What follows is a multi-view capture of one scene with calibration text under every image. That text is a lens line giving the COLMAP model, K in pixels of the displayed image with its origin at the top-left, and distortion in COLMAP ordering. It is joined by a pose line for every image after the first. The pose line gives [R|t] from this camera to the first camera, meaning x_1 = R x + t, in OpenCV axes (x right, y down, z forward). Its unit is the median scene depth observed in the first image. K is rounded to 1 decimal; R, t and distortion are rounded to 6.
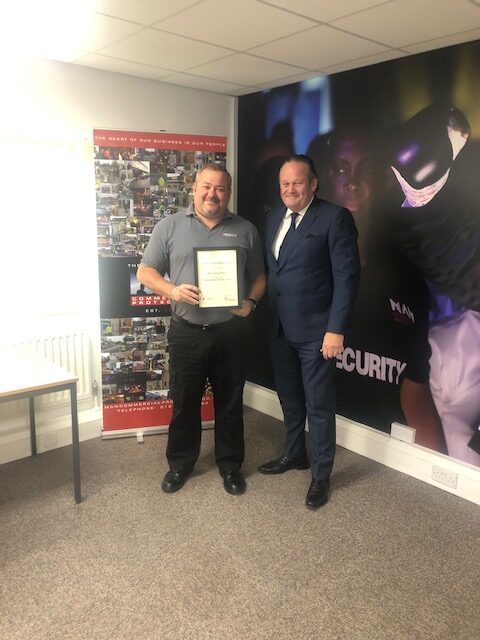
lens RADIAL K [[522.0, 0, 238.8], [0, 522.0, 316.2], [0, 0, 1]] dist [0.013416, -0.012337]
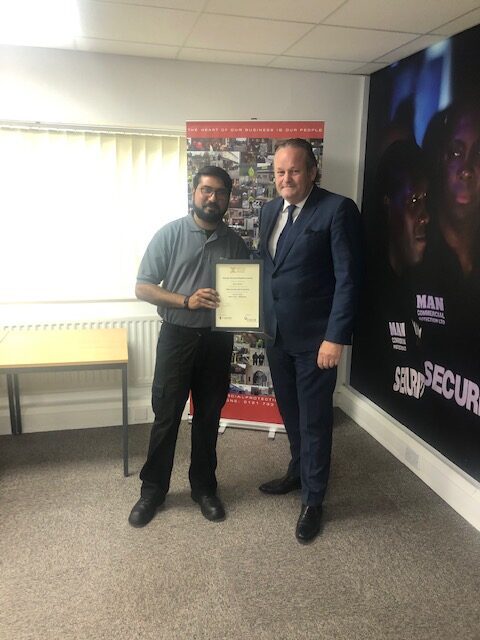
lens RADIAL K [[522.0, 0, 244.0], [0, 522.0, 319.0], [0, 0, 1]] dist [0.013416, -0.012337]
pose [[0.894547, 0.103041, -0.434934, 0.296312], [-0.095375, 0.994658, 0.039483, -0.023492], [0.436679, 0.006163, 0.899596, 0.125838]]
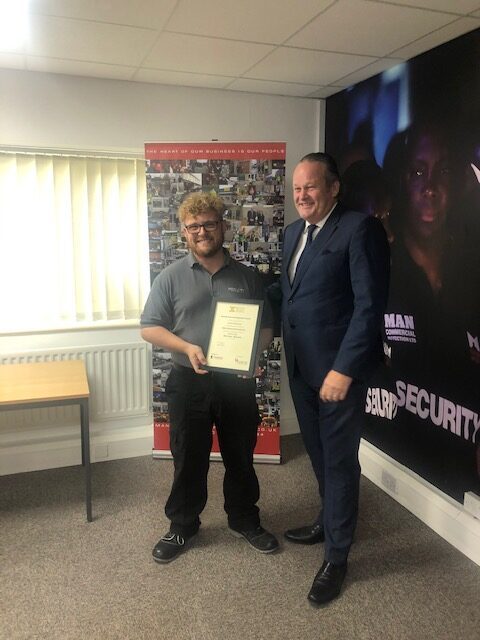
lens RADIAL K [[522.0, 0, 242.3], [0, 522.0, 313.2], [0, 0, 1]] dist [0.013416, -0.012337]
pose [[0.933953, 0.048026, -0.354154, 0.251612], [-0.061052, 0.997804, -0.025691, -0.021228], [0.352143, 0.045616, 0.934834, 0.147416]]
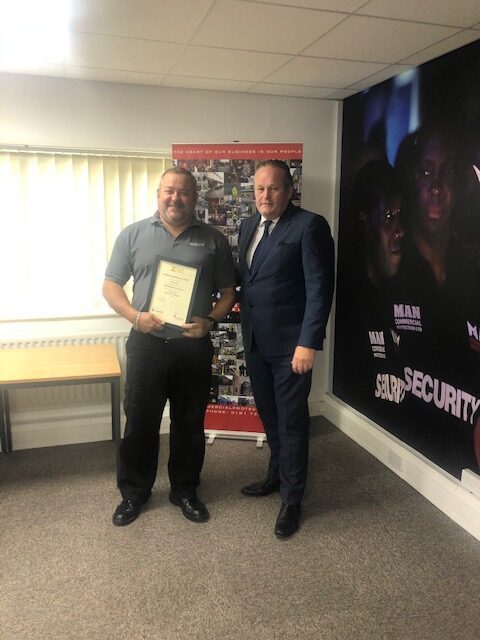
lens RADIAL K [[522.0, 0, 244.1], [0, 522.0, 314.2], [0, 0, 1]] dist [0.013416, -0.012337]
pose [[0.916083, 0.065268, -0.395642, 0.293352], [-0.073601, 0.997270, -0.005901, -0.013902], [0.394177, 0.034526, 0.918386, 0.081322]]
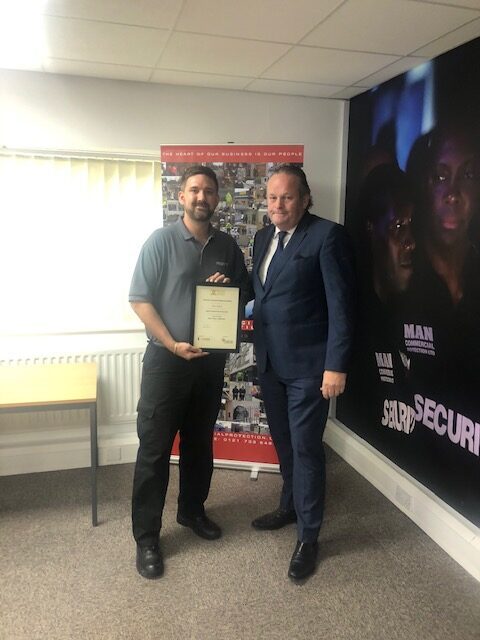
lens RADIAL K [[522.0, 0, 243.3], [0, 522.0, 317.4], [0, 0, 1]] dist [0.013416, -0.012337]
pose [[0.907973, 0.071201, -0.412936, 0.278899], [-0.085363, 0.996223, -0.015922, -0.033510], [0.410242, 0.049706, 0.910621, 0.181153]]
